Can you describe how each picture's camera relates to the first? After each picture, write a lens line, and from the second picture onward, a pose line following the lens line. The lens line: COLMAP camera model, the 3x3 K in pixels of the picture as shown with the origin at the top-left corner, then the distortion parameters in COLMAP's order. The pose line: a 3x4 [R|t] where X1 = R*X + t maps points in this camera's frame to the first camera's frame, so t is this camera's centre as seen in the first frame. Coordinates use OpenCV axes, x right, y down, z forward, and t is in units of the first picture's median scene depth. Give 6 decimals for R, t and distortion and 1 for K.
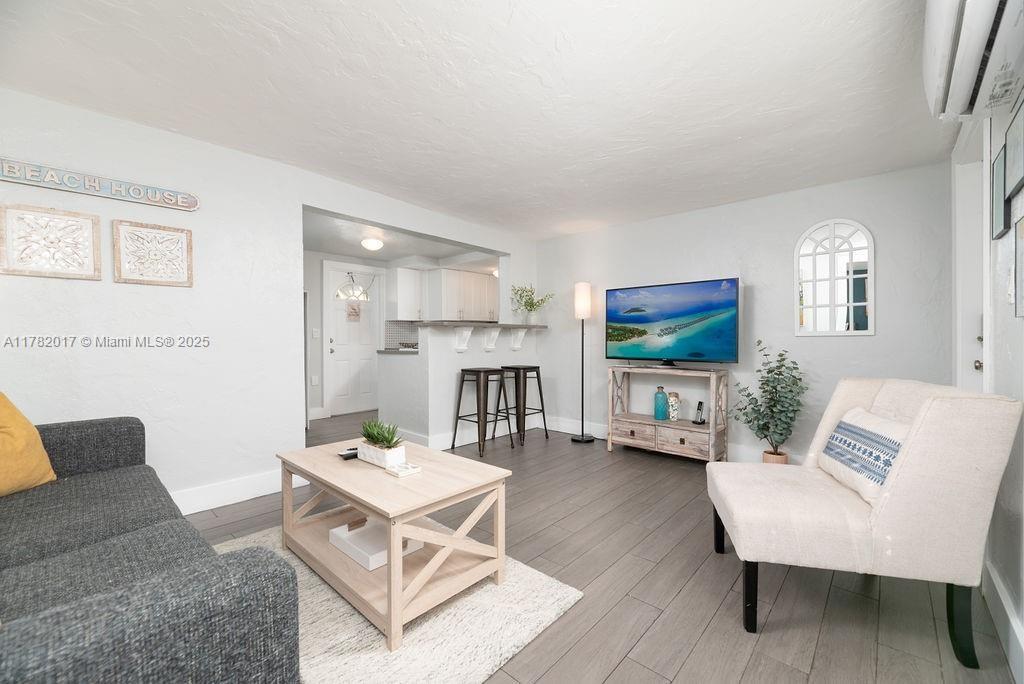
lens RADIAL K [[413.2, 0, 504.5], [0, 413.2, 341.6], [0, 0, 1]] dist [-0.004183, -0.000155]
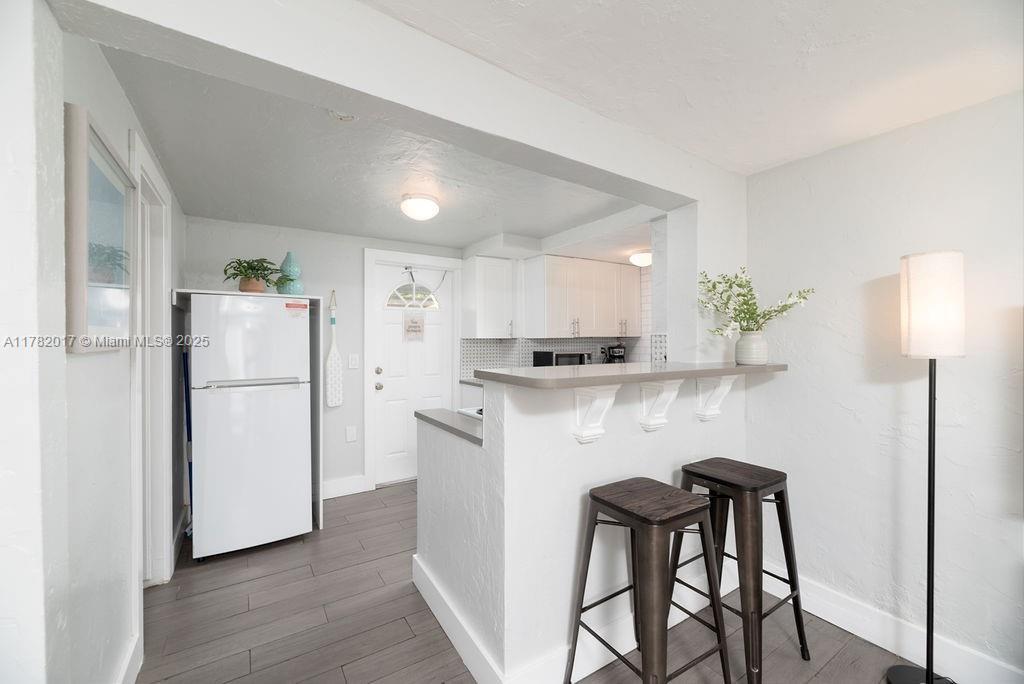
lens RADIAL K [[413.2, 0, 513.4], [0, 413.2, 341.5], [0, 0, 1]] dist [-0.004183, -0.000155]
pose [[0.972161, 0.002118, -0.234304, -0.072573], [-0.003344, 0.999983, -0.004835, -0.060786], [0.234290, 0.005484, 0.972151, 0.530198]]
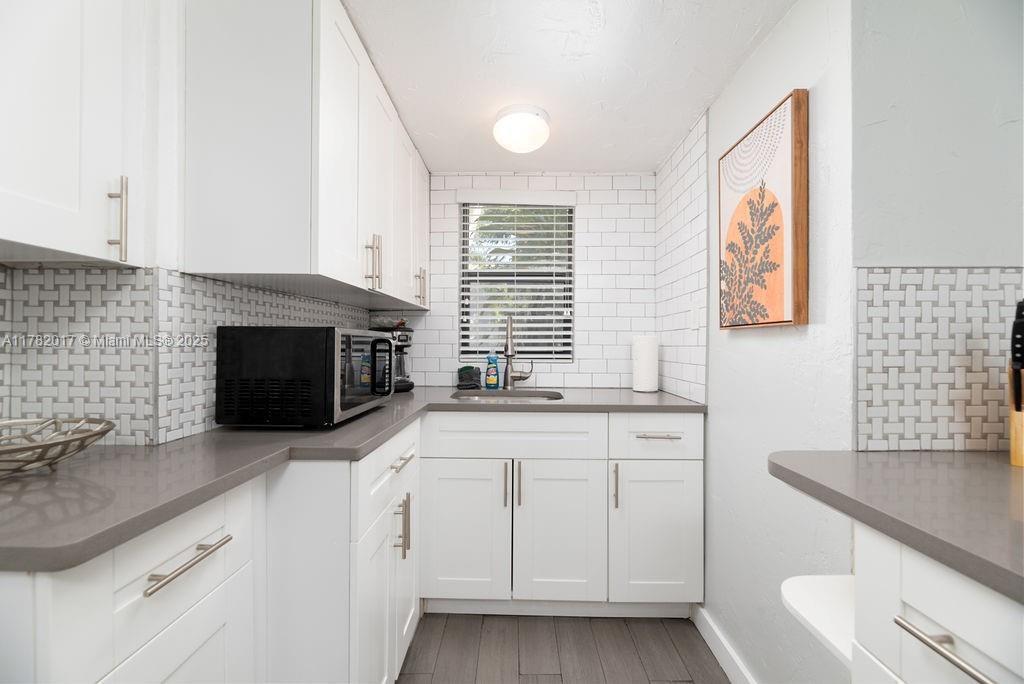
lens RADIAL K [[413.2, 0, 513.9], [0, 413.2, 343.3], [0, 0, 1]] dist [-0.004183, -0.000155]
pose [[0.732383, 0.012409, 0.680780, -0.285754], [-0.008666, 0.999923, -0.008903, -0.032193], [-0.680838, 0.000620, 0.732434, 1.141309]]
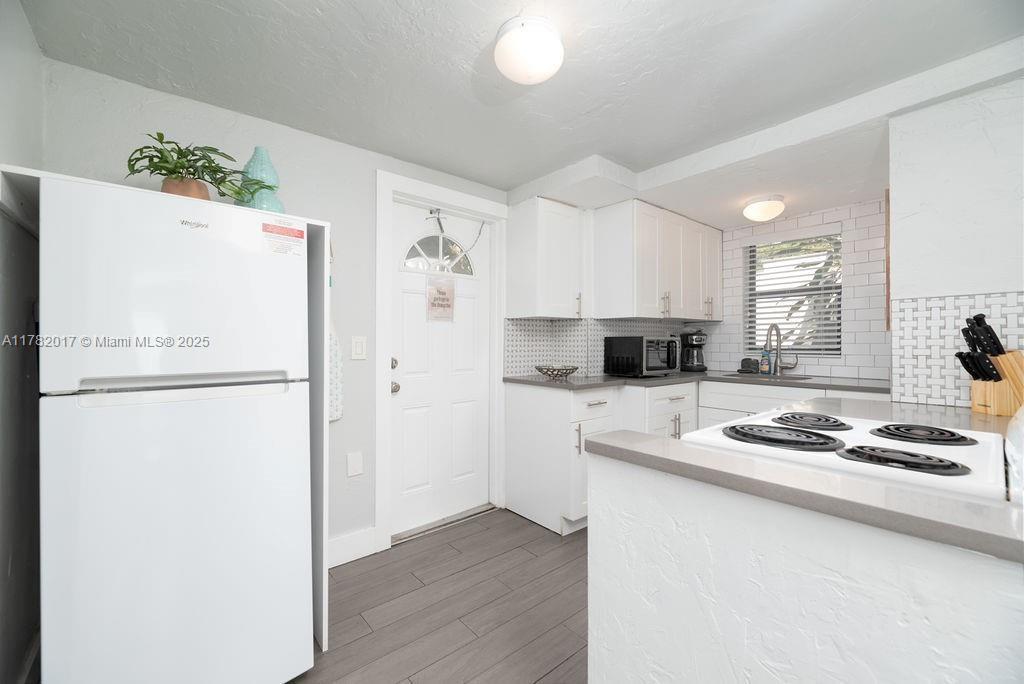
lens RADIAL K [[413.2, 0, 517.0], [0, 413.2, 341.8], [0, 0, 1]] dist [-0.004183, -0.000155]
pose [[0.994273, 0.007043, -0.106638, -0.318007], [-0.007549, 0.999962, -0.004348, -0.031364], [0.106603, 0.005128, 0.994288, 0.758609]]
